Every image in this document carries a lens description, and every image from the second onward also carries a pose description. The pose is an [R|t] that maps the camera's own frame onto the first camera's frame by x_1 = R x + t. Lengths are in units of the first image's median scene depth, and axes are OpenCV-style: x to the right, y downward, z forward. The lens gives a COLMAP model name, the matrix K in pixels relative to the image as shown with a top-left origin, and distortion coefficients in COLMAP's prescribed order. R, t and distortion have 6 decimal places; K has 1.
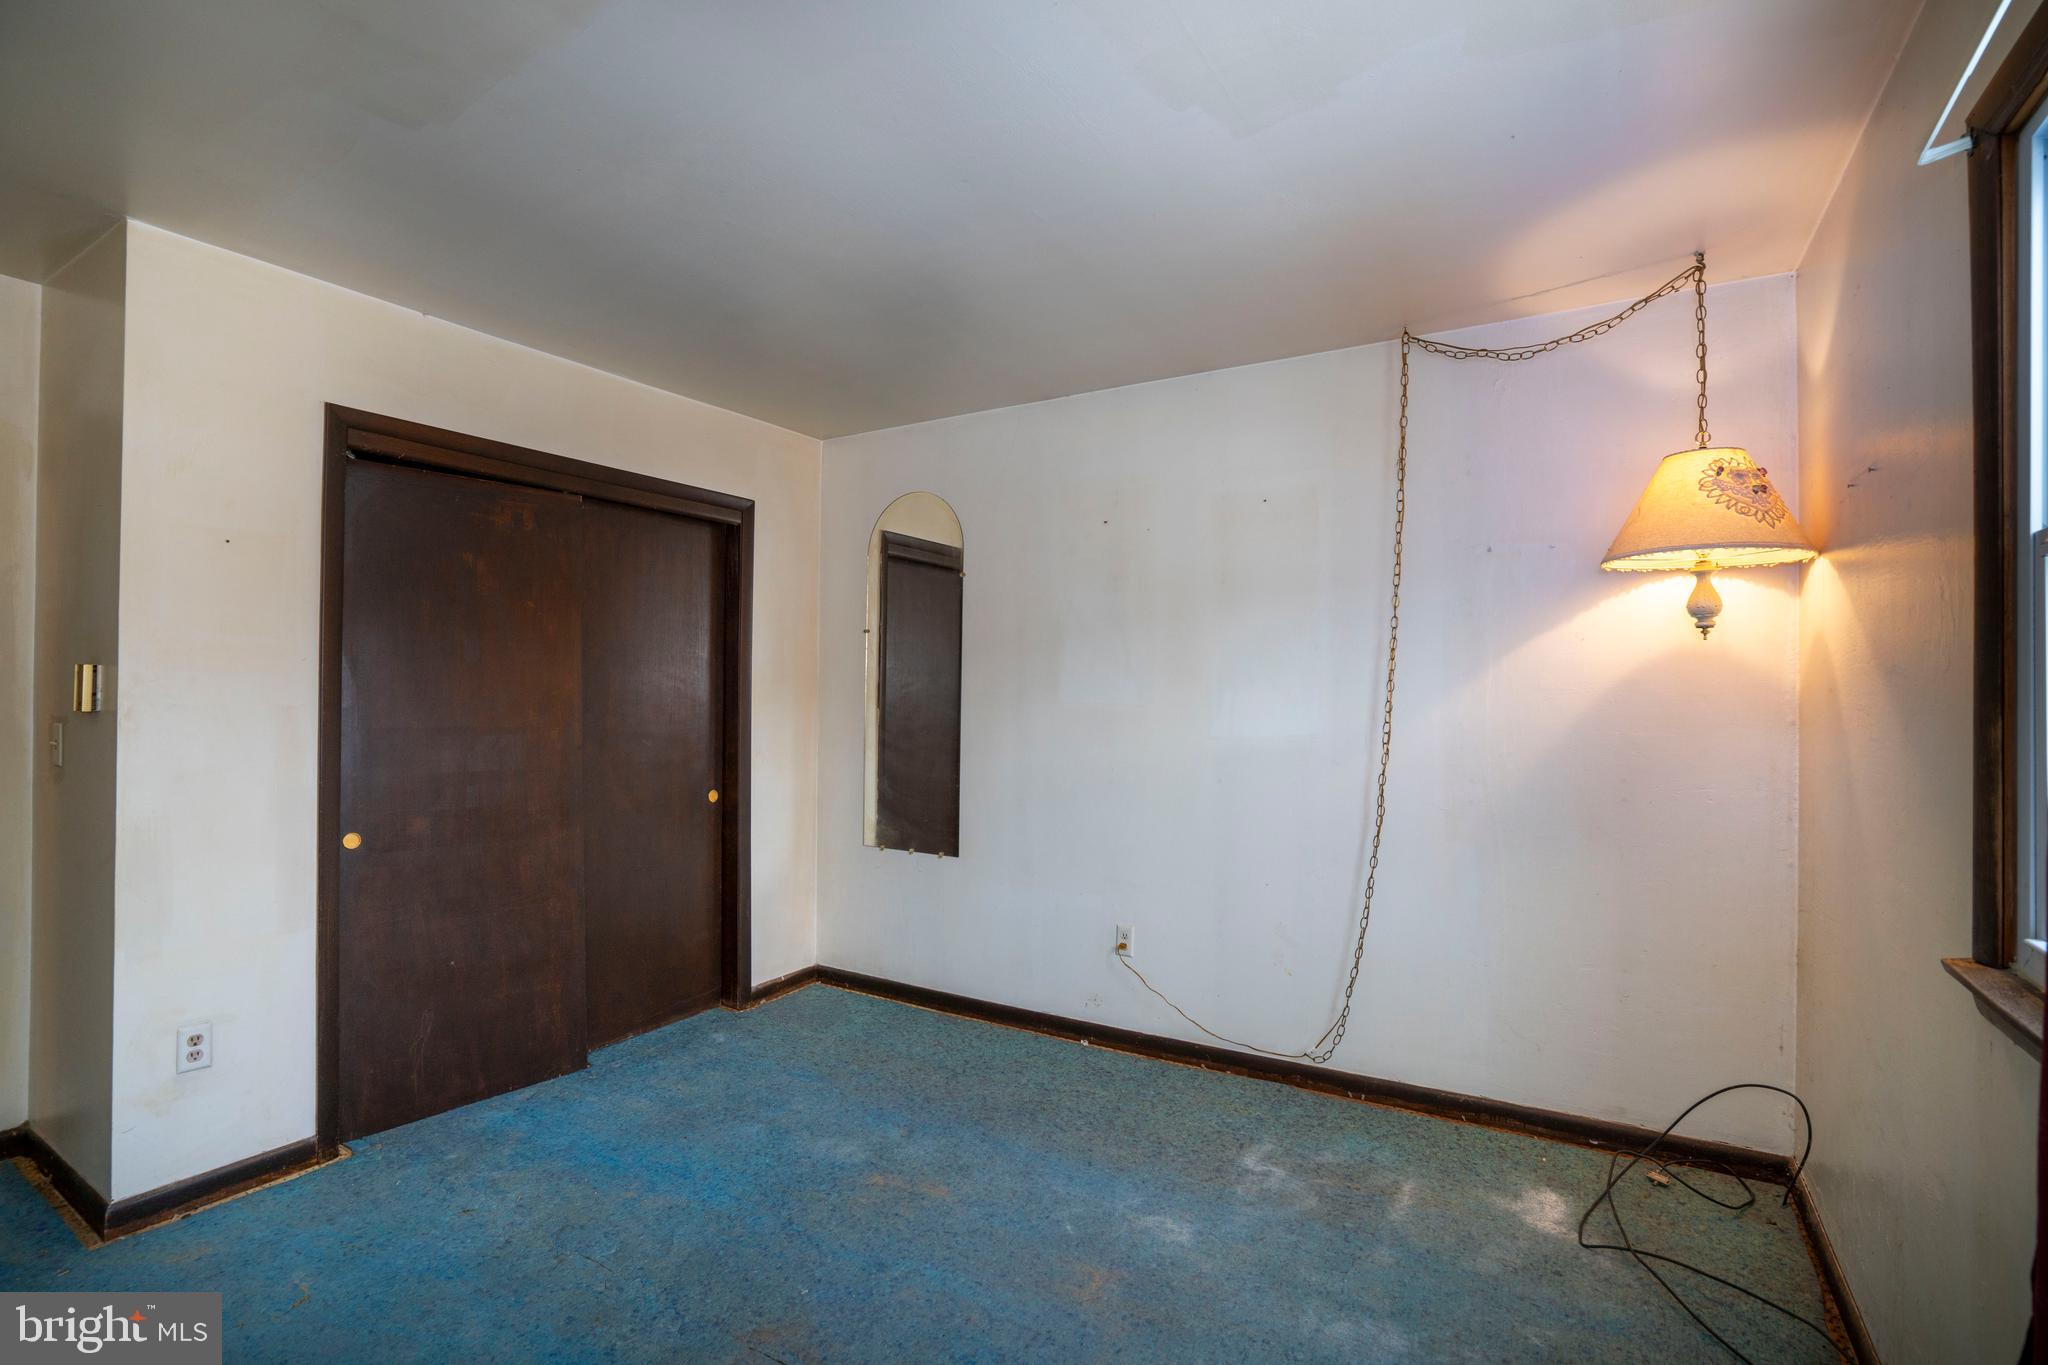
lens RADIAL K [[959.1, 0, 1017.2], [0, 959.1, 691.4], [0, 0, 1]] dist [-0.067086, 0.031684]
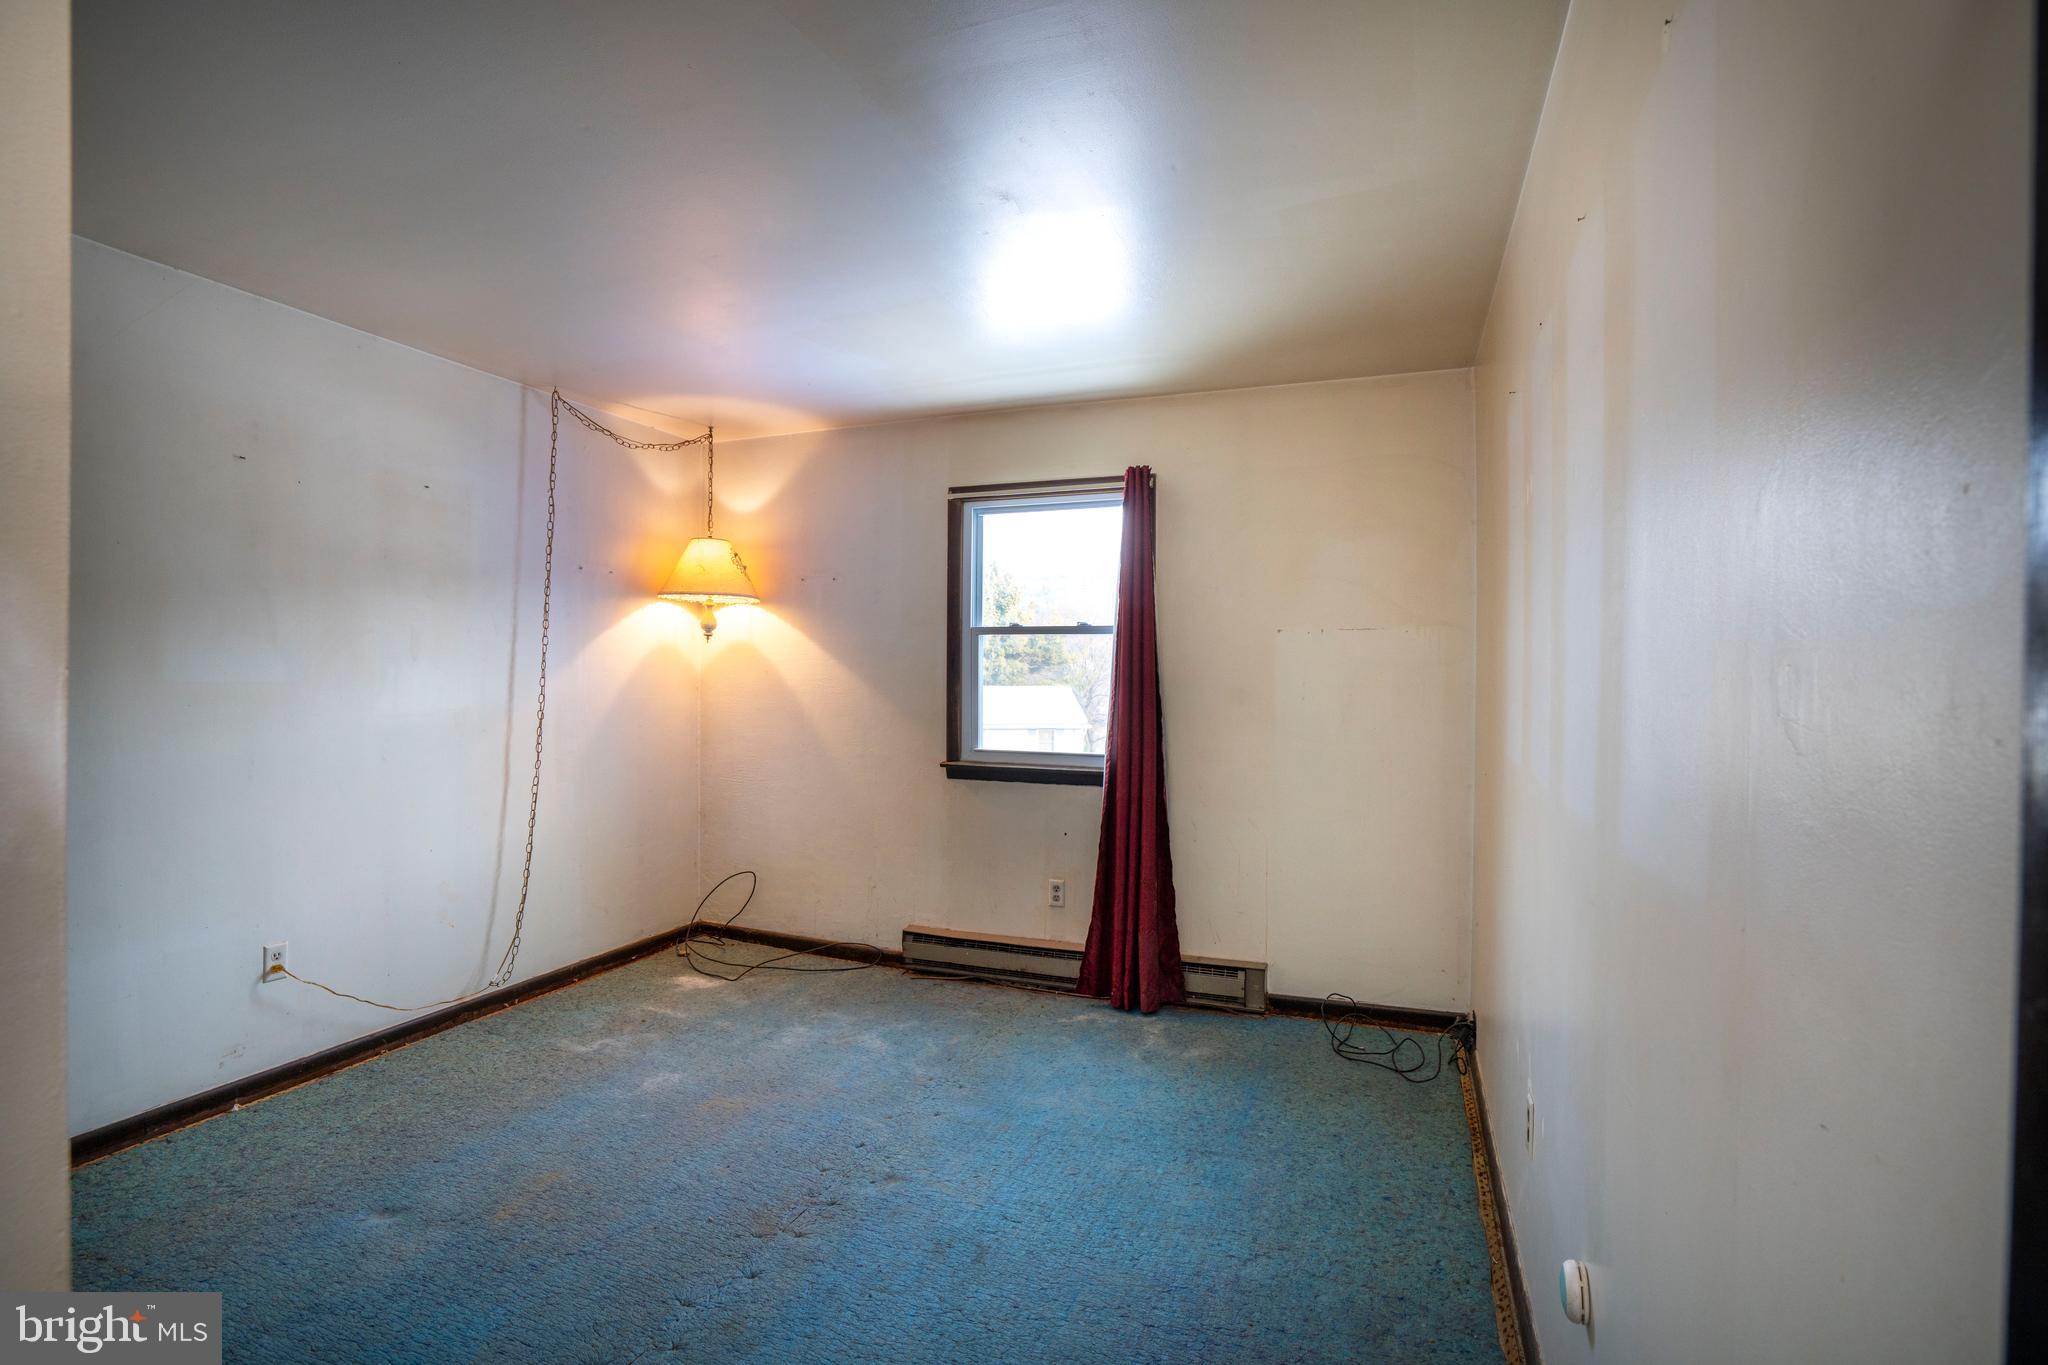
lens RADIAL K [[959.1, 0, 1017.2], [0, 959.1, 691.4], [0, 0, 1]] dist [-0.067086, 0.031684]
pose [[-0.178268, -0.022888, 0.983716, -1.079017], [-0.013570, 0.999692, 0.020800, -0.006540], [-0.983888, -0.009641, -0.178523, 0.669547]]
